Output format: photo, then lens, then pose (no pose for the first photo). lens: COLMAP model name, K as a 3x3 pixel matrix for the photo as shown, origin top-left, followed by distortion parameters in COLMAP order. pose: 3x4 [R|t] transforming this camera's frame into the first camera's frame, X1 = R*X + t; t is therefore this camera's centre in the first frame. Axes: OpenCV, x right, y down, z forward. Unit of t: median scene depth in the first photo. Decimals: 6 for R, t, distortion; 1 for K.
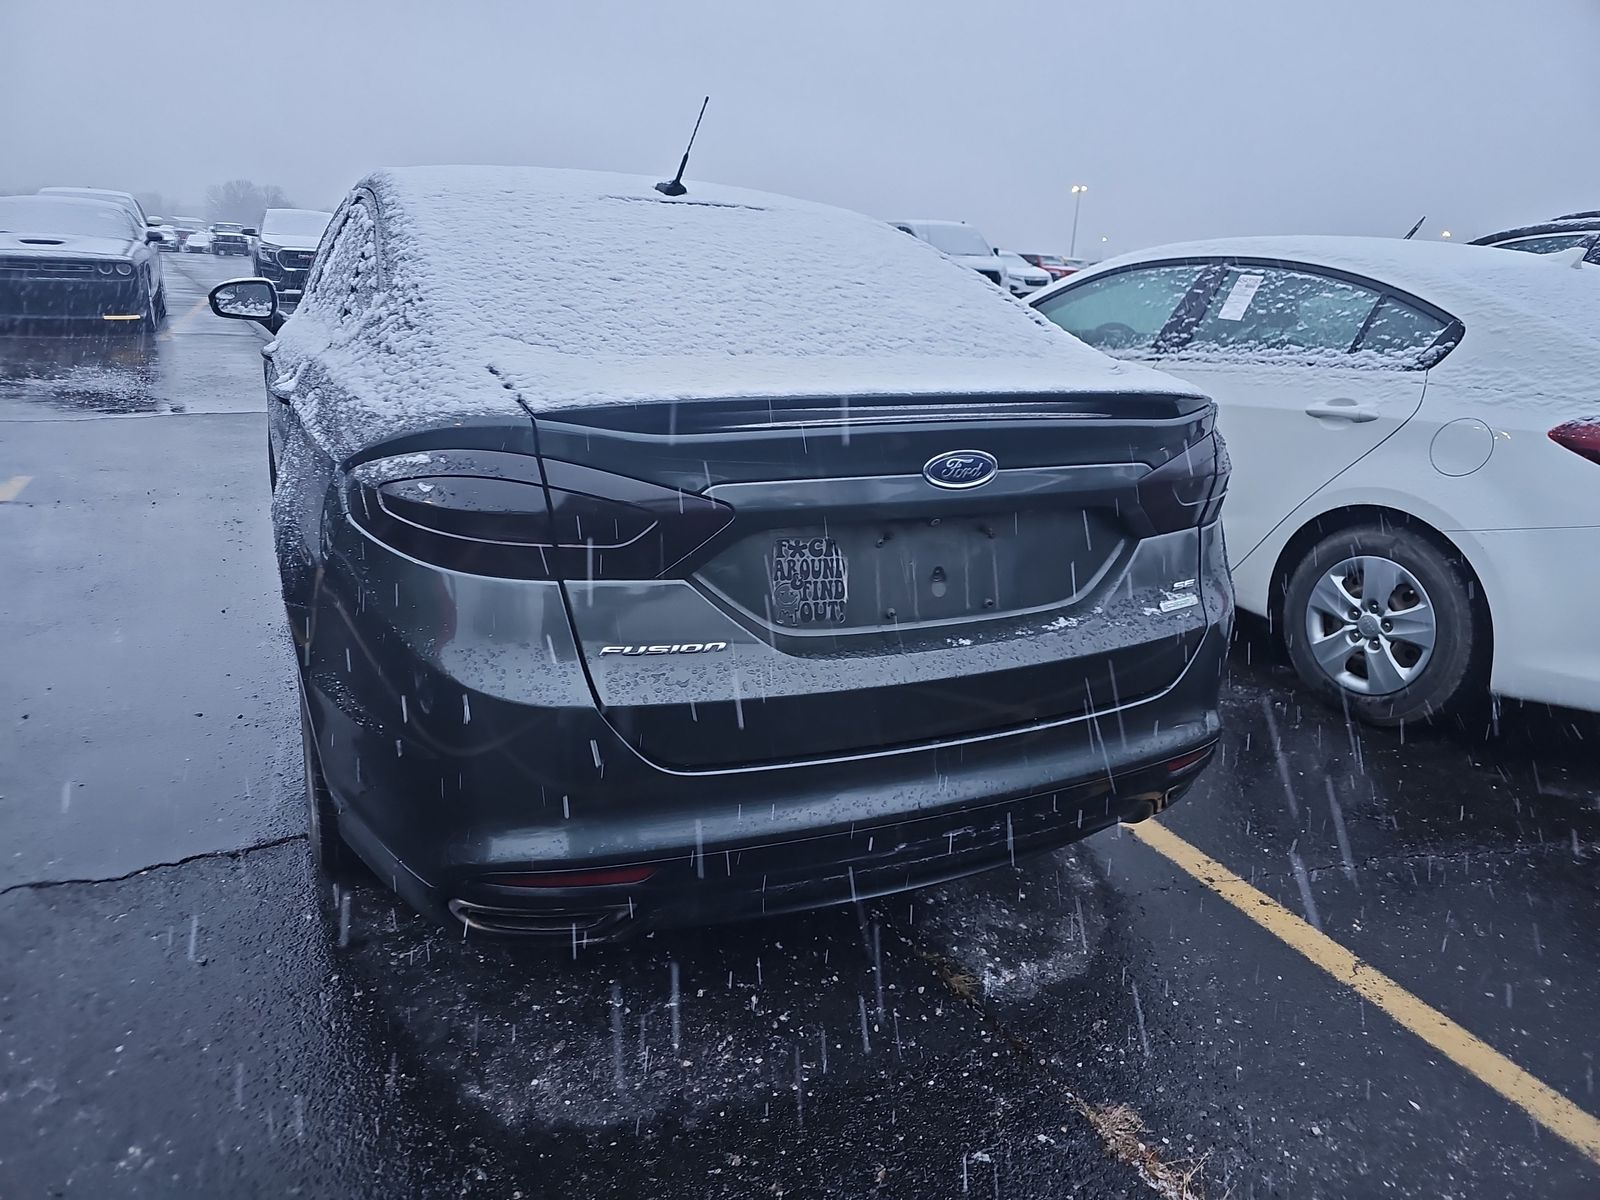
lens RADIAL K [[1064.5, 0, 783.9], [0, 1064.5, 595.0], [0, 0, 1]] dist [0.046231, -0.035189]
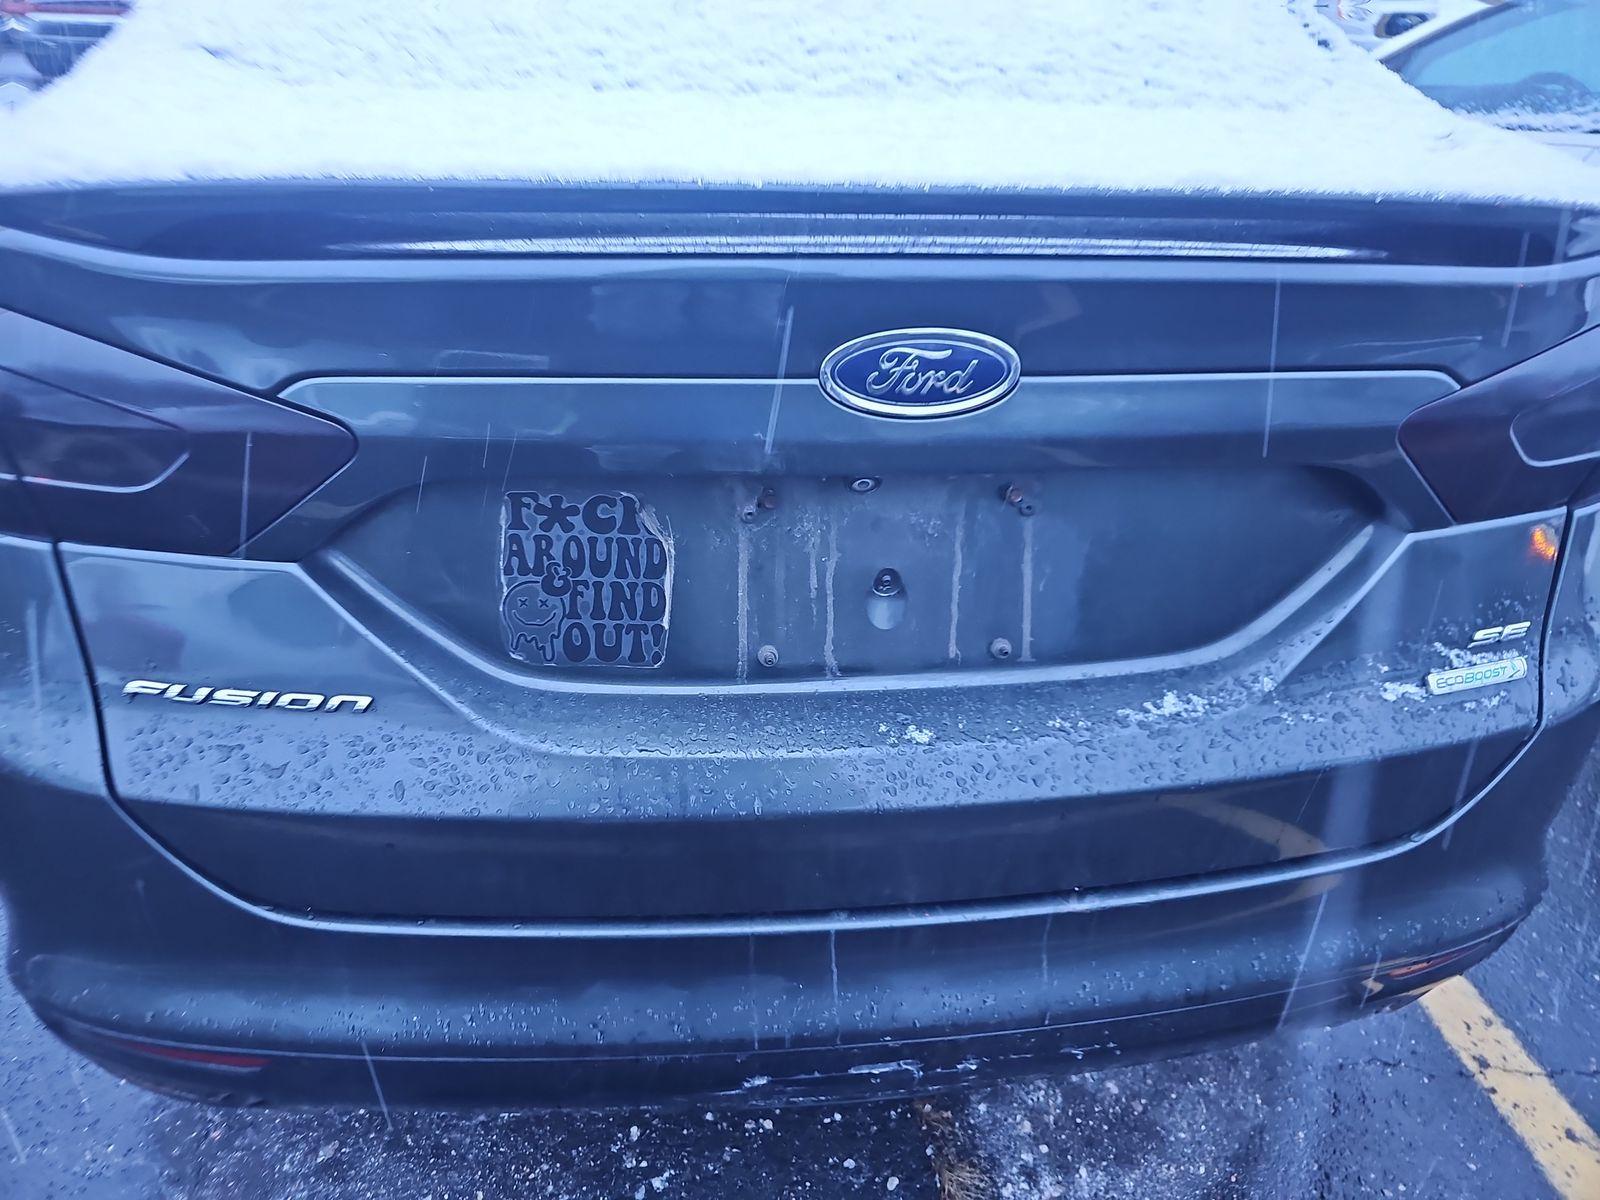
lens RADIAL K [[1064.5, 0, 785.2], [0, 1064.5, 574.3], [0, 0, 1]] dist [0.046231, -0.035189]
pose [[0.951855, 0.136731, -0.274368, 0.212098], [-0.085796, 0.978072, 0.189772, -0.100816], [0.294299, -0.157096, 0.942714, 0.493749]]
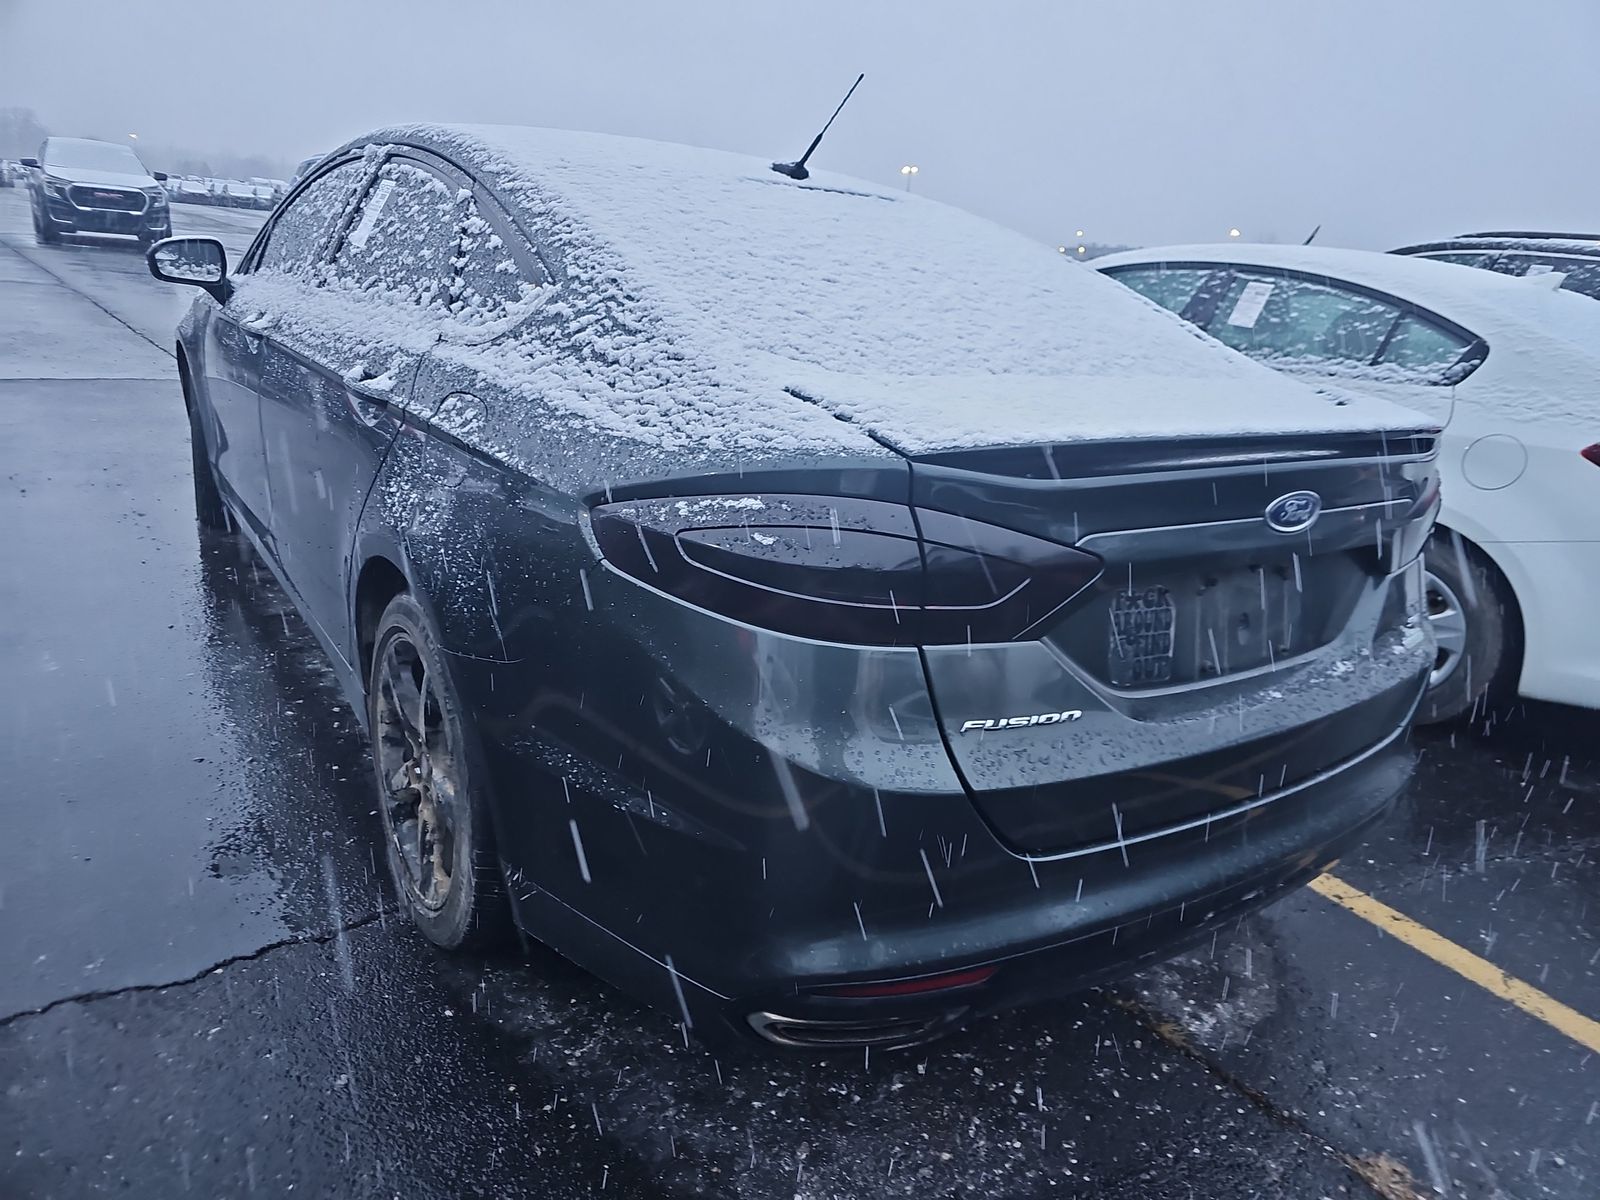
lens RADIAL K [[1064.5, 0, 805.0], [0, 1064.5, 596.3], [0, 0, 1]] dist [0.046231, -0.035189]
pose [[0.983618, -0.009734, 0.180001, -0.365579], [0.004775, 0.999598, 0.027964, -0.063463], [-0.180200, -0.026646, 0.983269, 0.137161]]
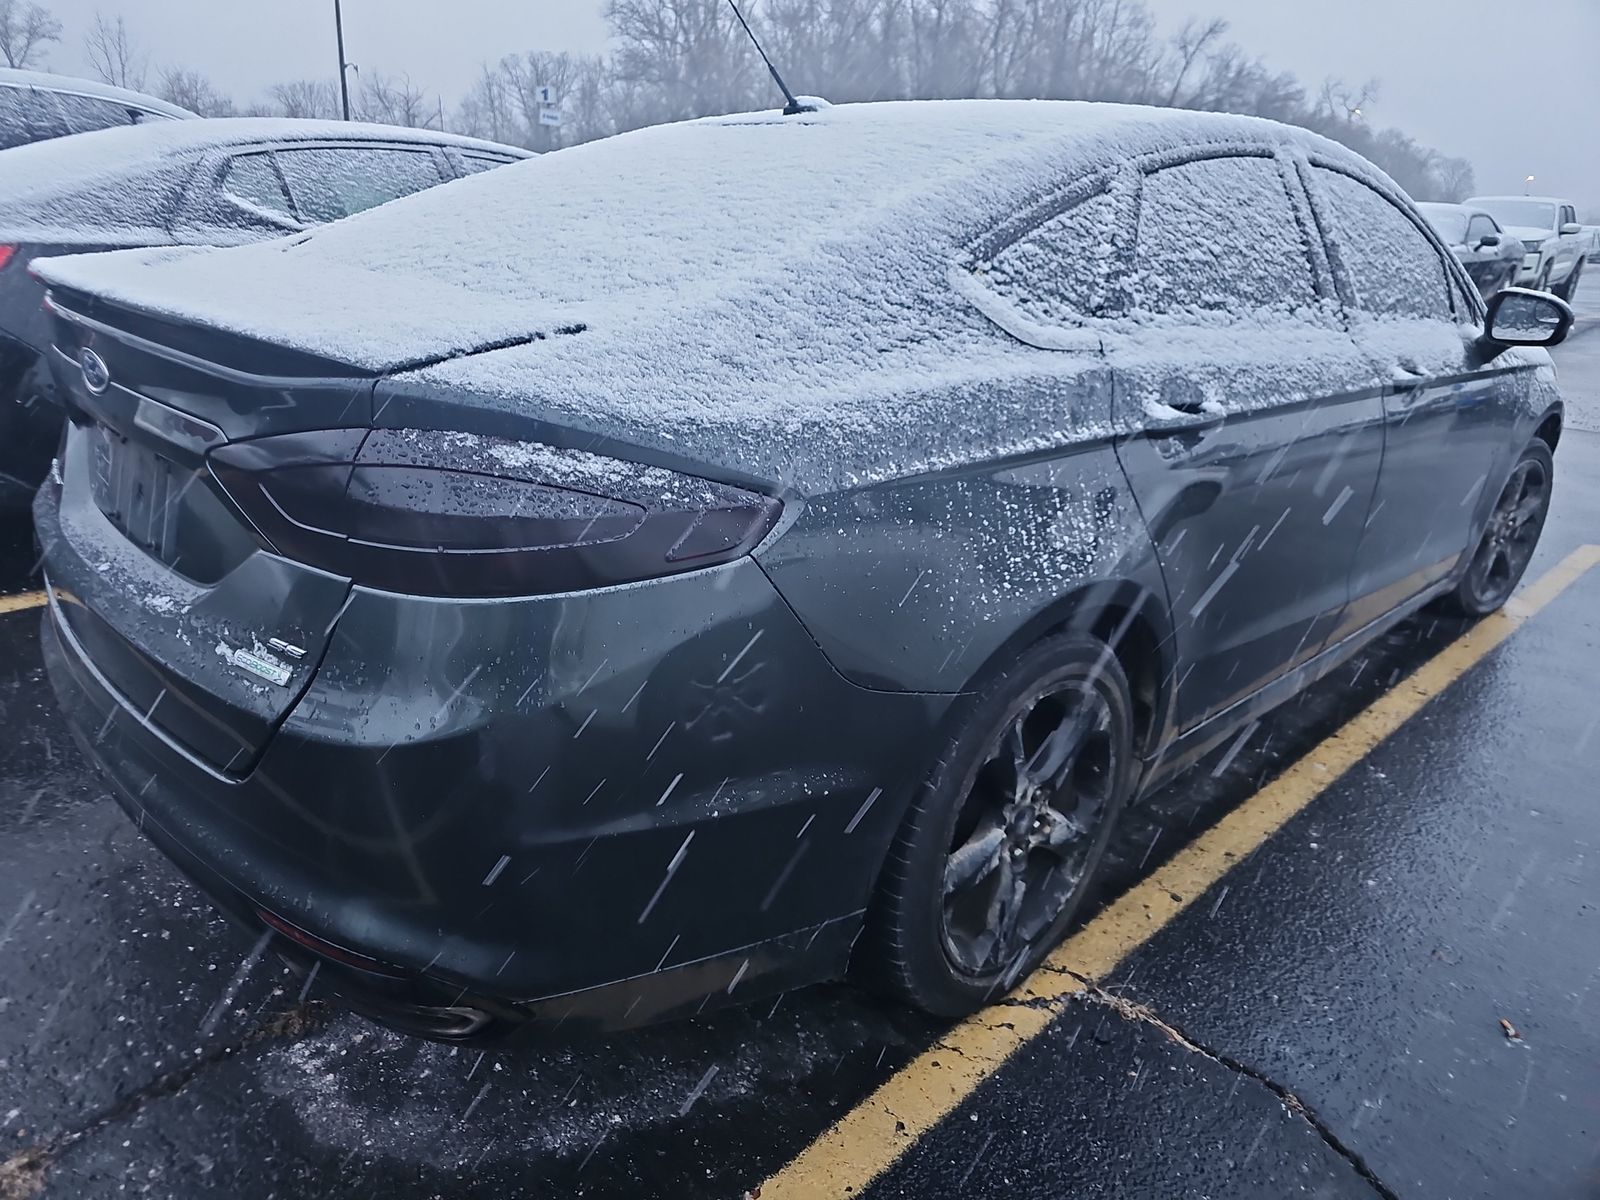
lens RADIAL K [[1054.3, 0, 800.0], [0, 1054.3, 595.4], [0, 0, 1]] dist [0.007086, -0.000588]
pose [[0.336627, 0.290682, -0.895649, 1.055096], [-0.321410, 0.929506, 0.180869, -0.254516], [0.885086, 0.226985, 0.406325, 1.050711]]
